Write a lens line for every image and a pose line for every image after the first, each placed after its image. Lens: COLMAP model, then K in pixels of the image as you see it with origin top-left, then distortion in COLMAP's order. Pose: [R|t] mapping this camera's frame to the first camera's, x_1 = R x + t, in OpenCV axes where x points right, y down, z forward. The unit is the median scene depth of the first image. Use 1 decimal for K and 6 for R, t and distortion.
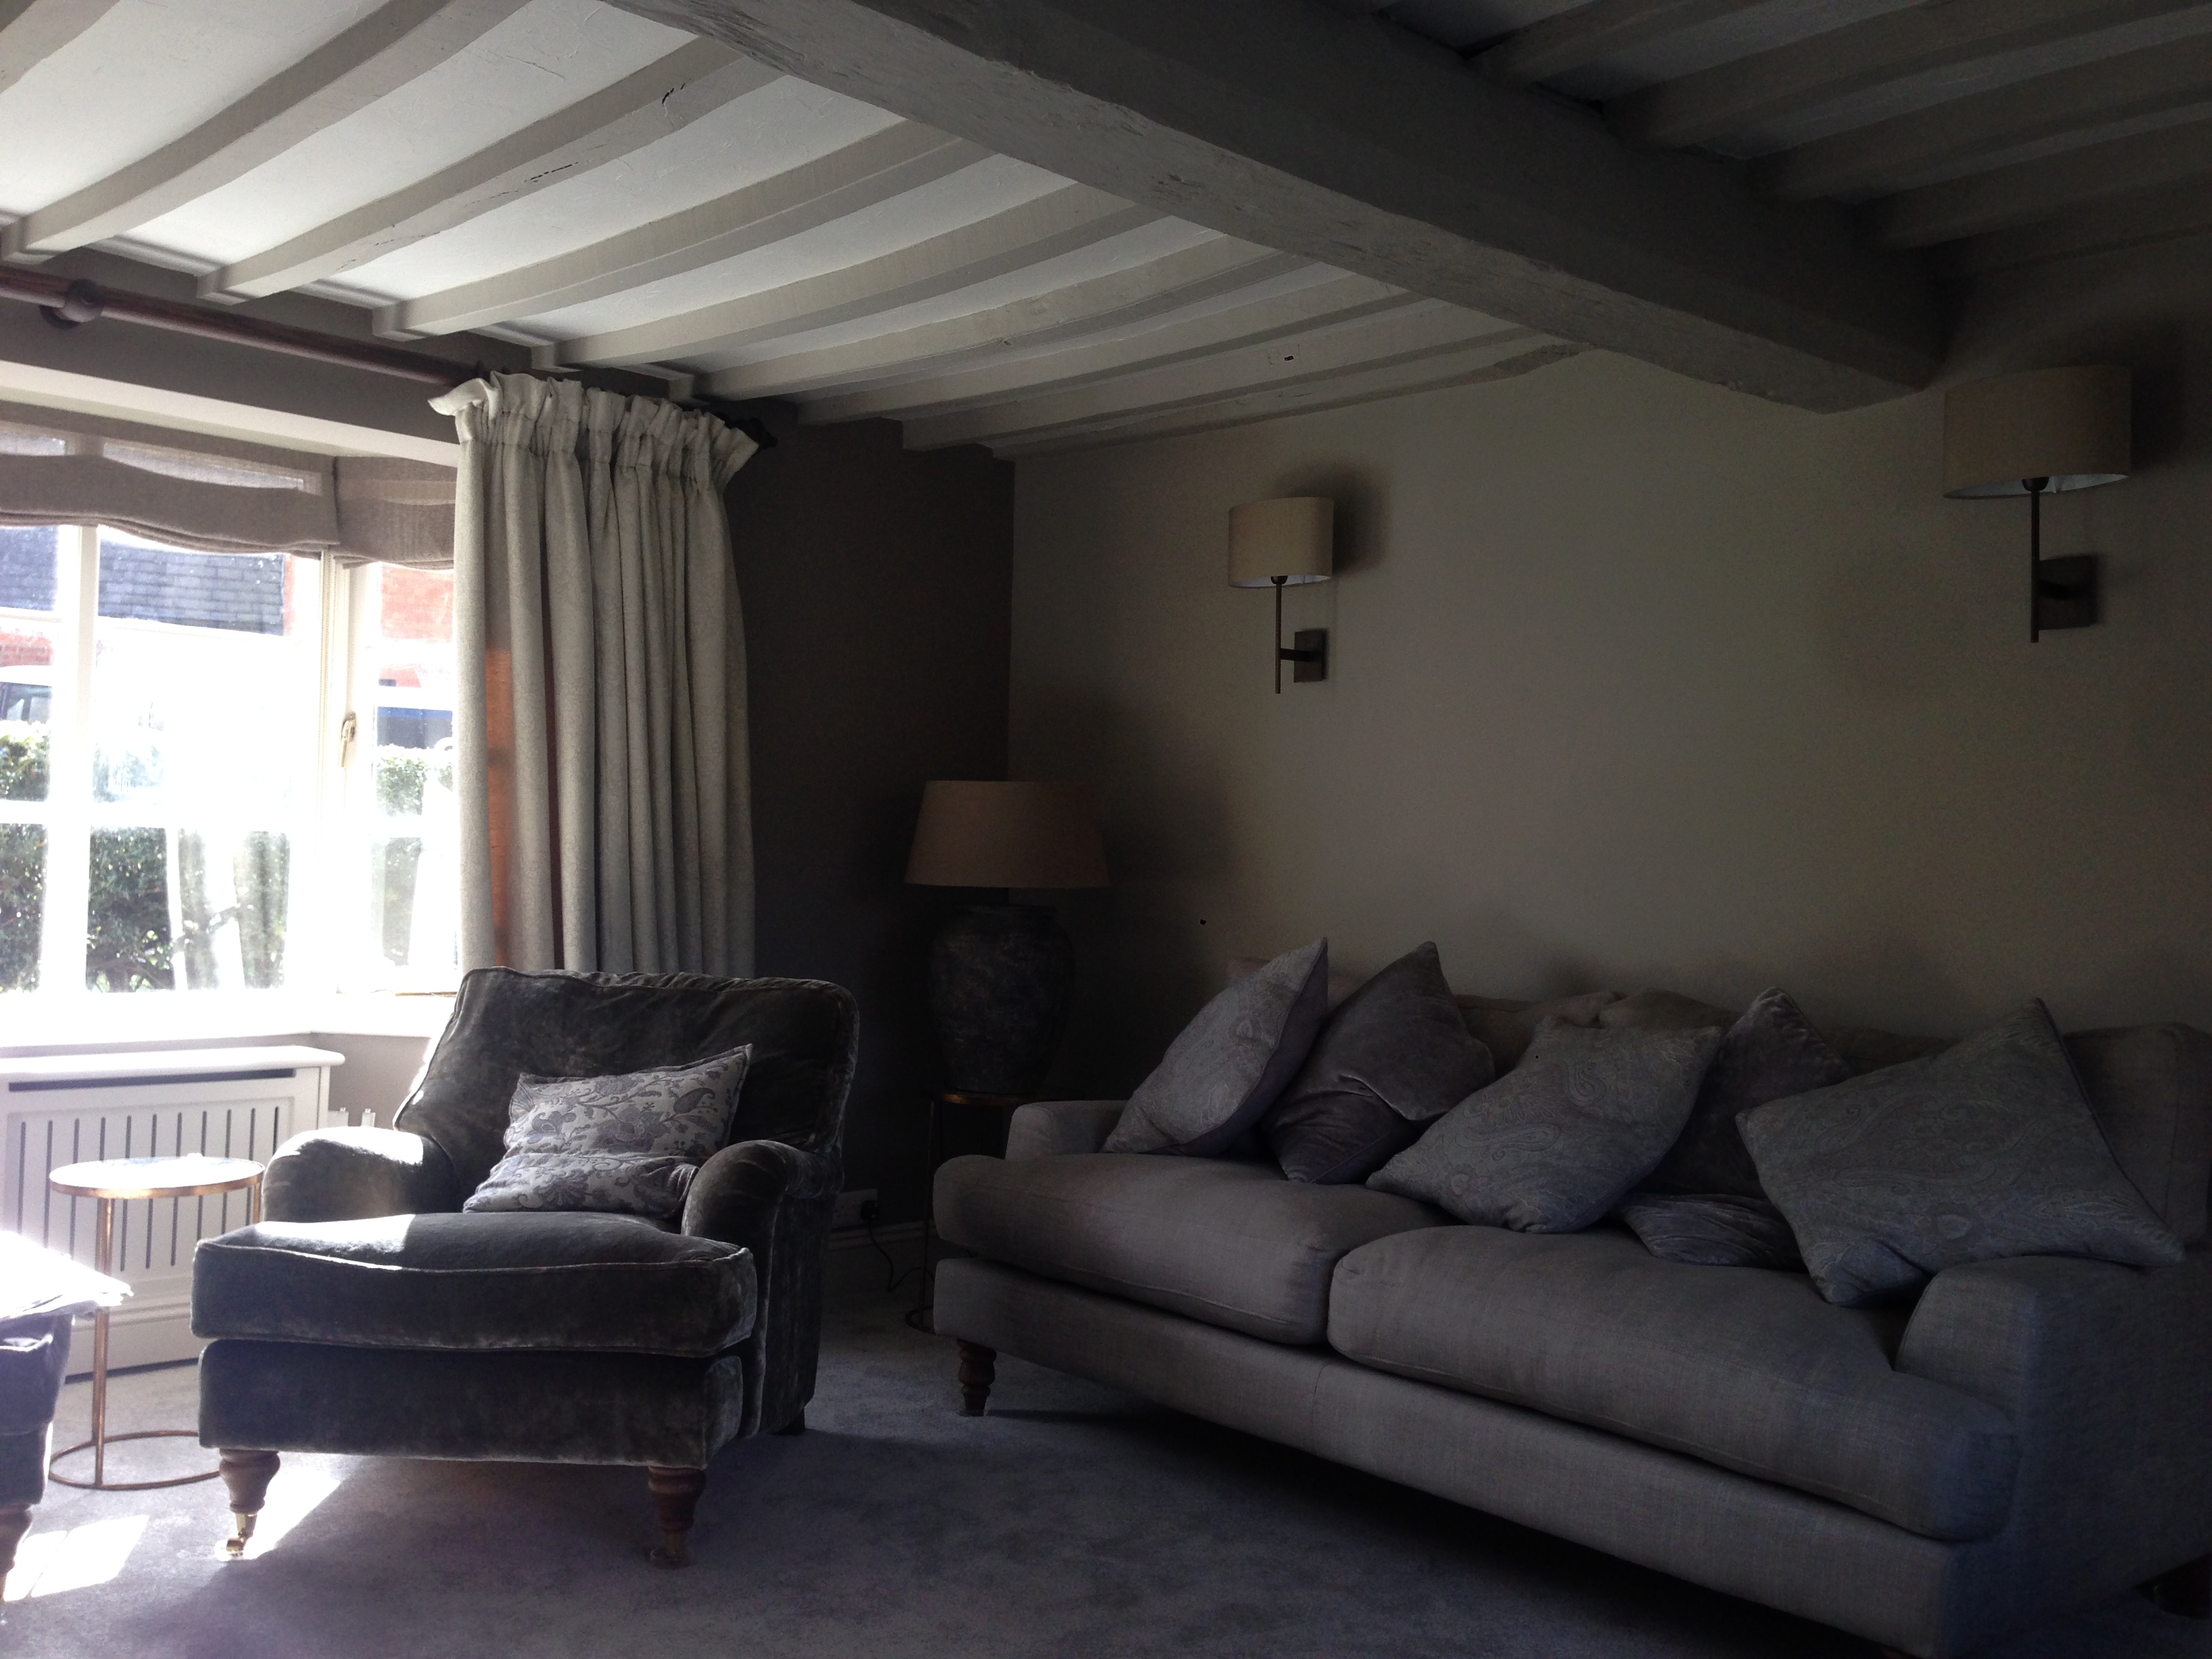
lens RADIAL K [[2055.9, 0, 1106.0], [0, 2055.9, 829.5], [0, 0, 1]] dist [0.107860, -0.187007]
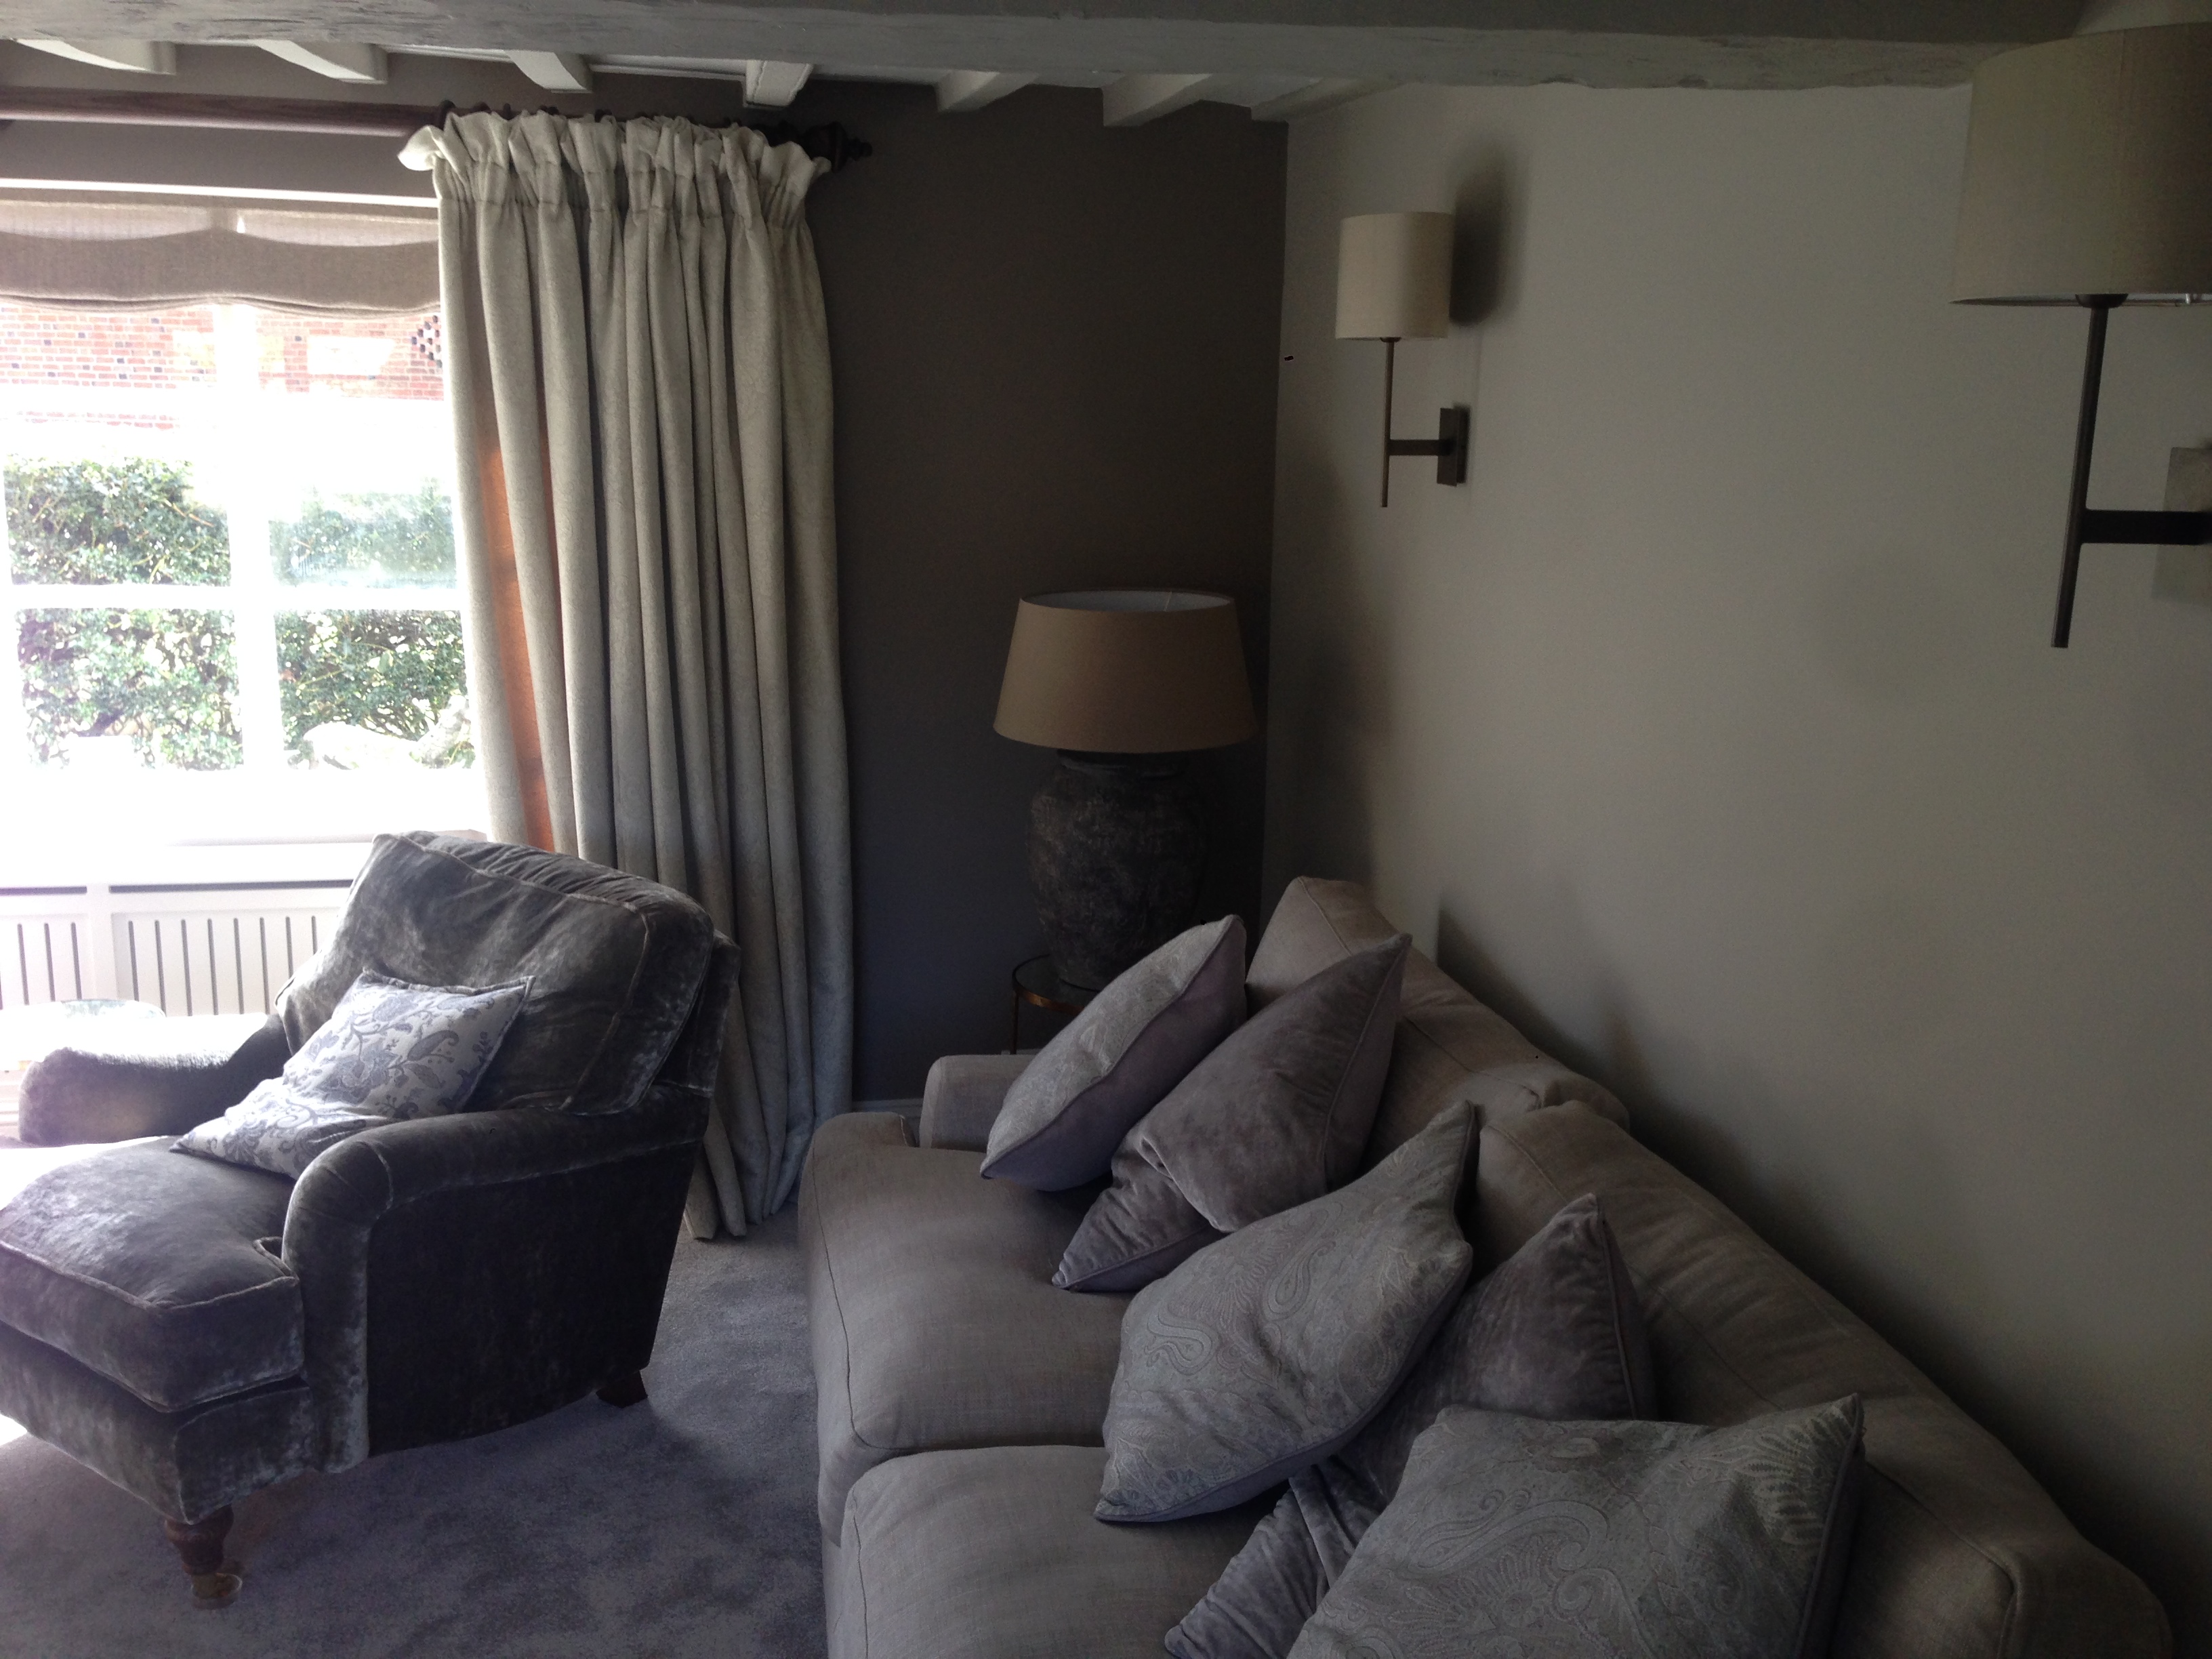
lens RADIAL K [[2057.5, 0, 1106.0], [0, 2057.5, 829.5], [0, 0, 1]] dist [0.120814, -0.165600]
pose [[0.845016, 0.112508, -0.522772, 0.484468], [0.007618, 0.974984, 0.222144, -0.147617], [0.534687, -0.191698, 0.823020, 0.462951]]
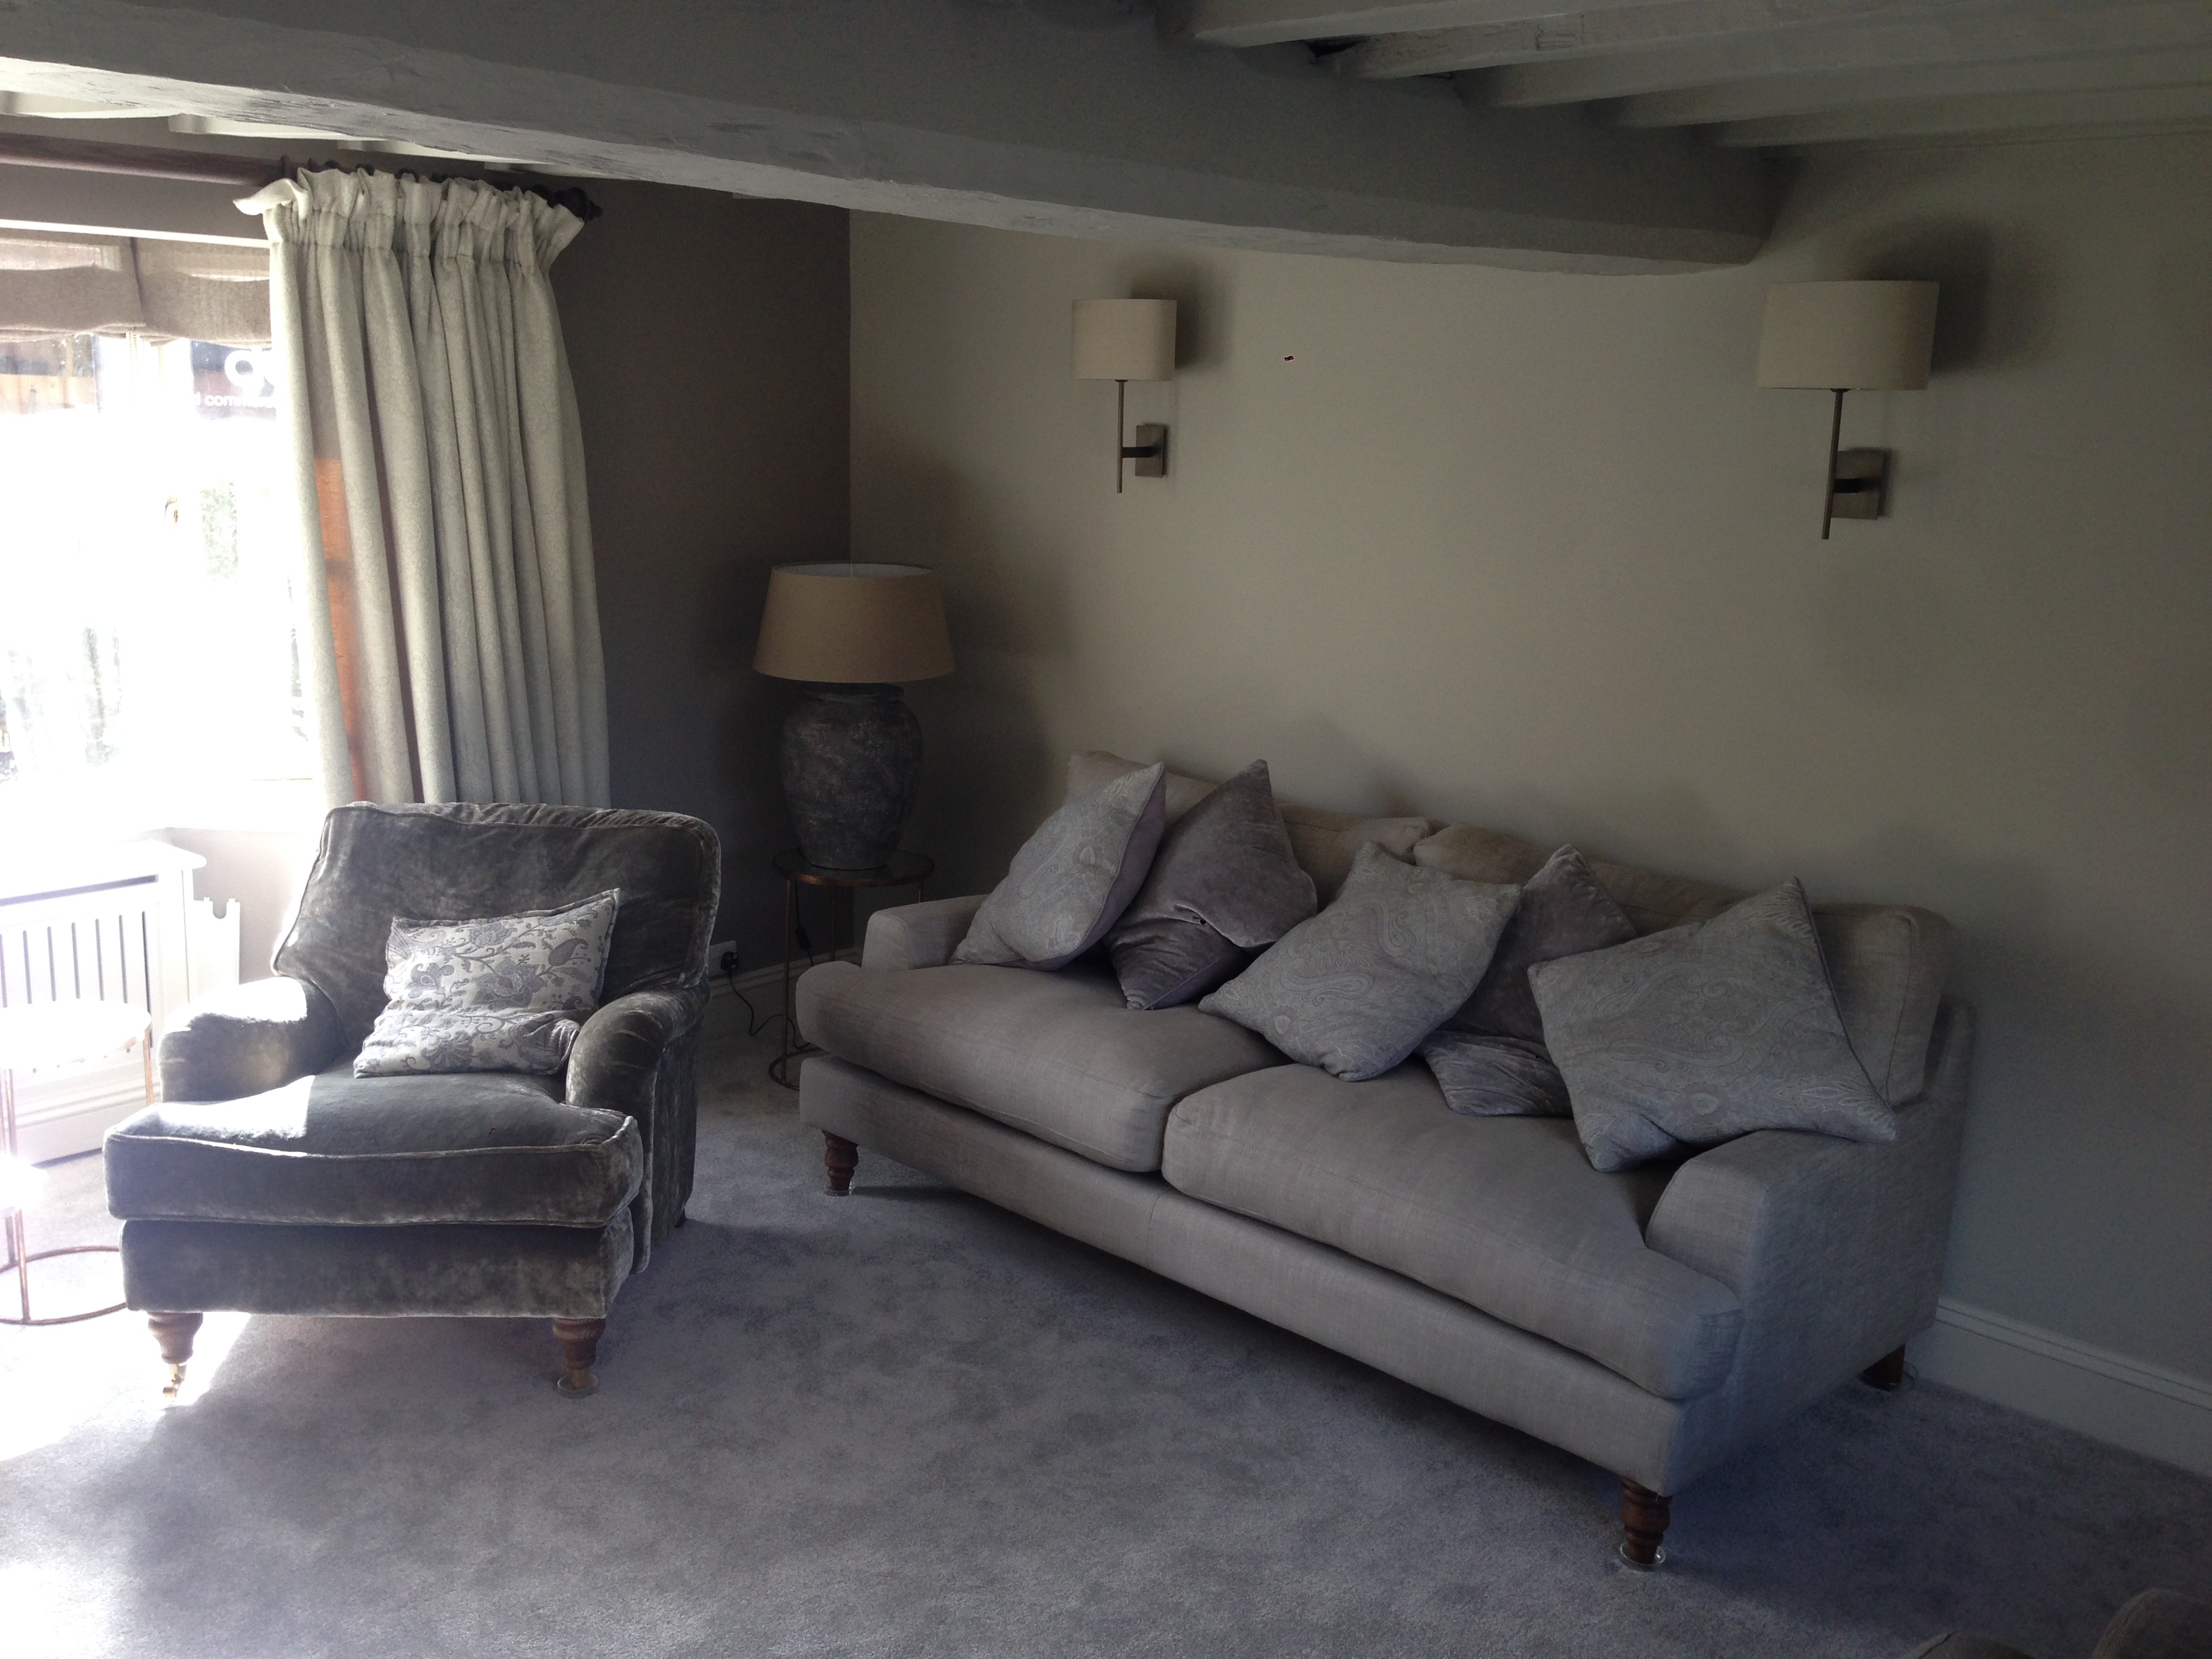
lens RADIAL K [[2060.3, 0, 1122.6], [0, 2060.3, 837.1], [0, 0, 1]] dist [0.103387, -0.174206]
pose [[0.995963, -0.013134, 0.088800, -0.010480], [-0.007923, 0.972516, 0.232700, -0.176876], [-0.089416, -0.232464, 0.968486, -0.037767]]
